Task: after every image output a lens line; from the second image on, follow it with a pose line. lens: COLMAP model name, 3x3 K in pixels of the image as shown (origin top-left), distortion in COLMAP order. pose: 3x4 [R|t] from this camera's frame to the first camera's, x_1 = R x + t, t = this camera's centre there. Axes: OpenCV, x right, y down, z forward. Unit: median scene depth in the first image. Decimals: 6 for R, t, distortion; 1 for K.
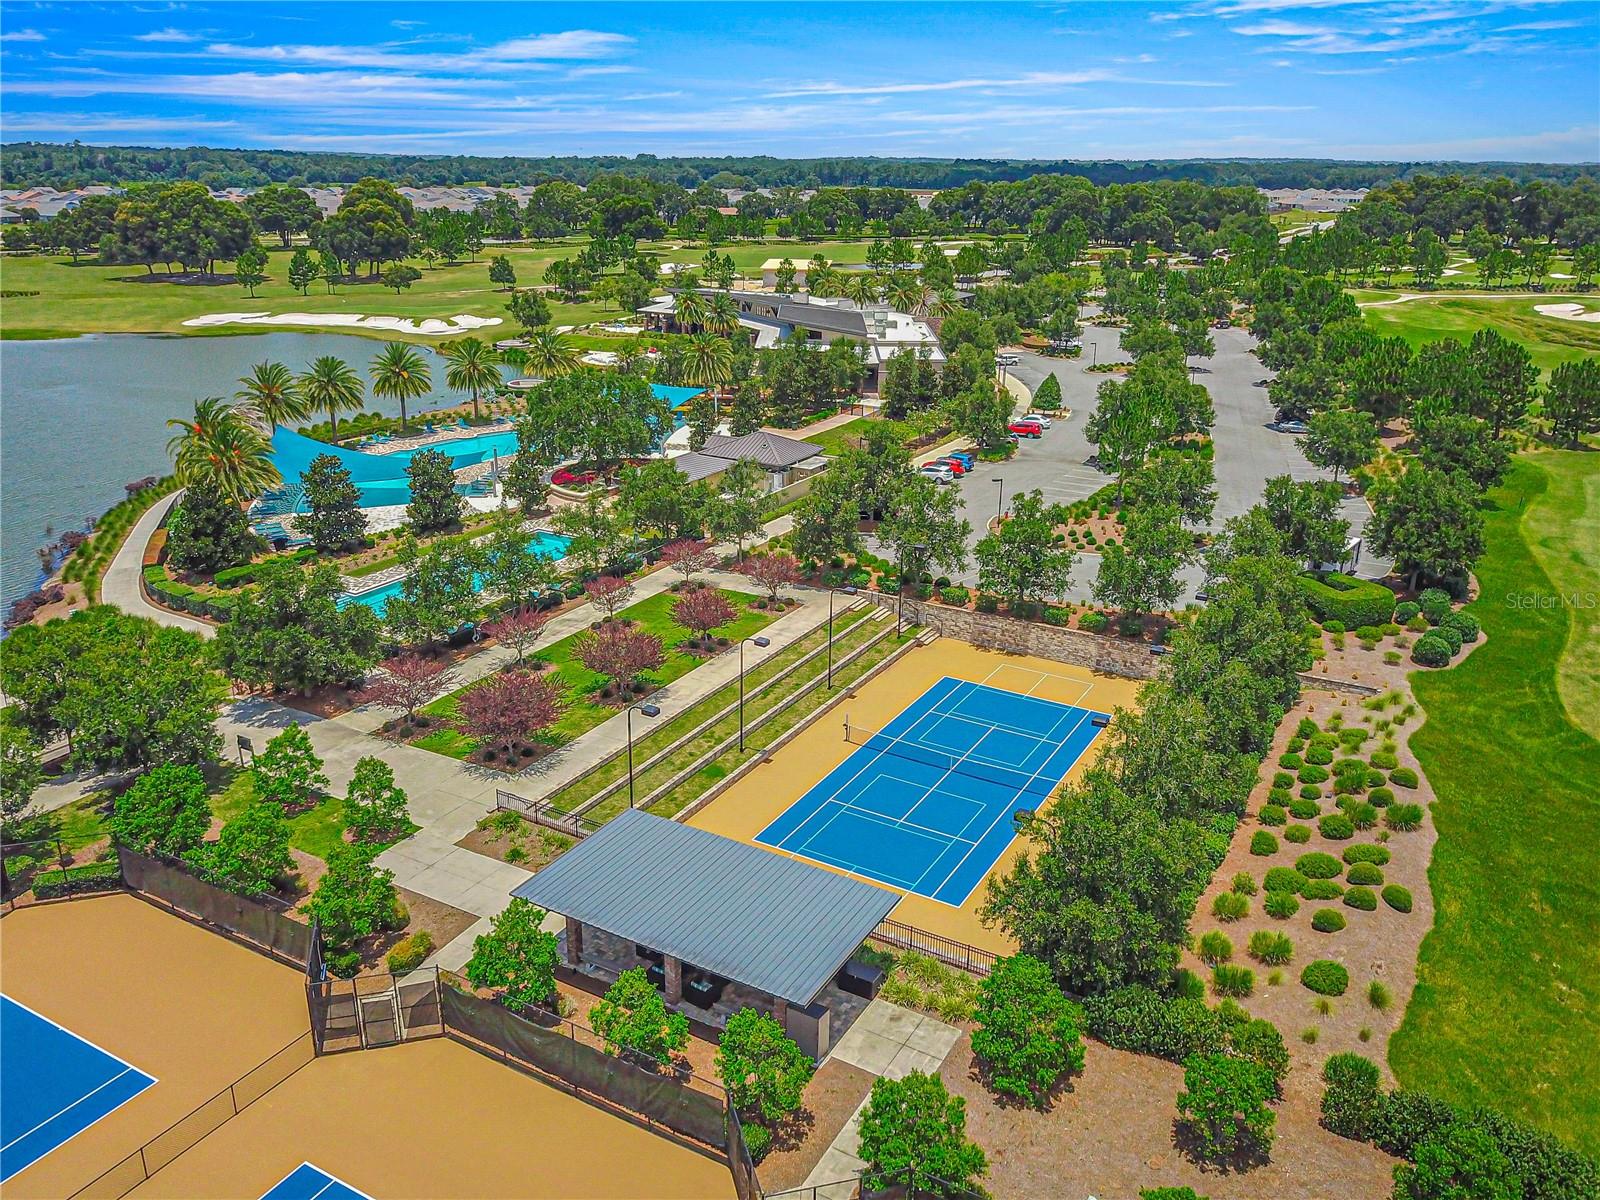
lens RADIAL K [[1220.8, 0, 800.0], [0, 1220.8, 600.0], [0, 0, 1]] dist [0.027622, 0.013246]
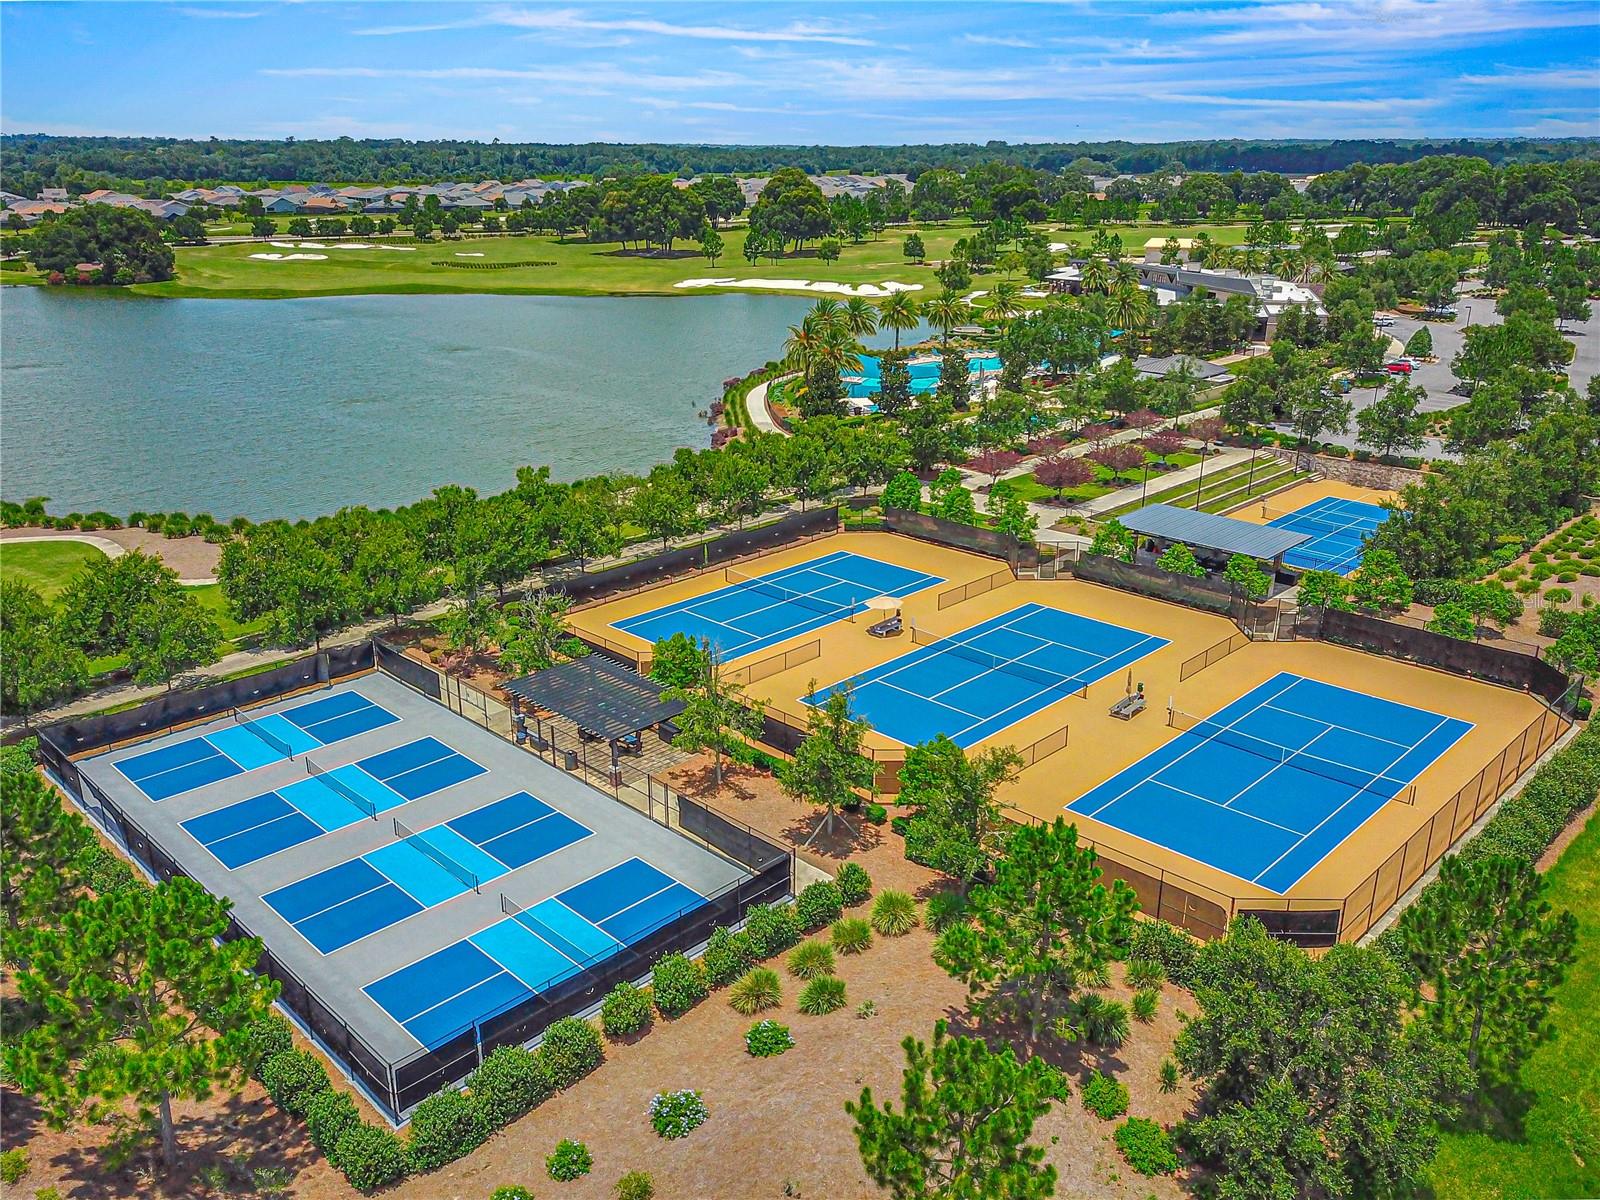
lens RADIAL K [[1270.2, 0, 800.0], [0, 1270.2, 600.0], [0, 0, 1]] dist [-0.003678, 0.071581]
pose [[0.967907, 0.075496, -0.239700, -0.034236], [-0.075948, 0.997085, 0.007362, 0.062021], [0.239557, 0.011079, 0.970819, -0.182861]]
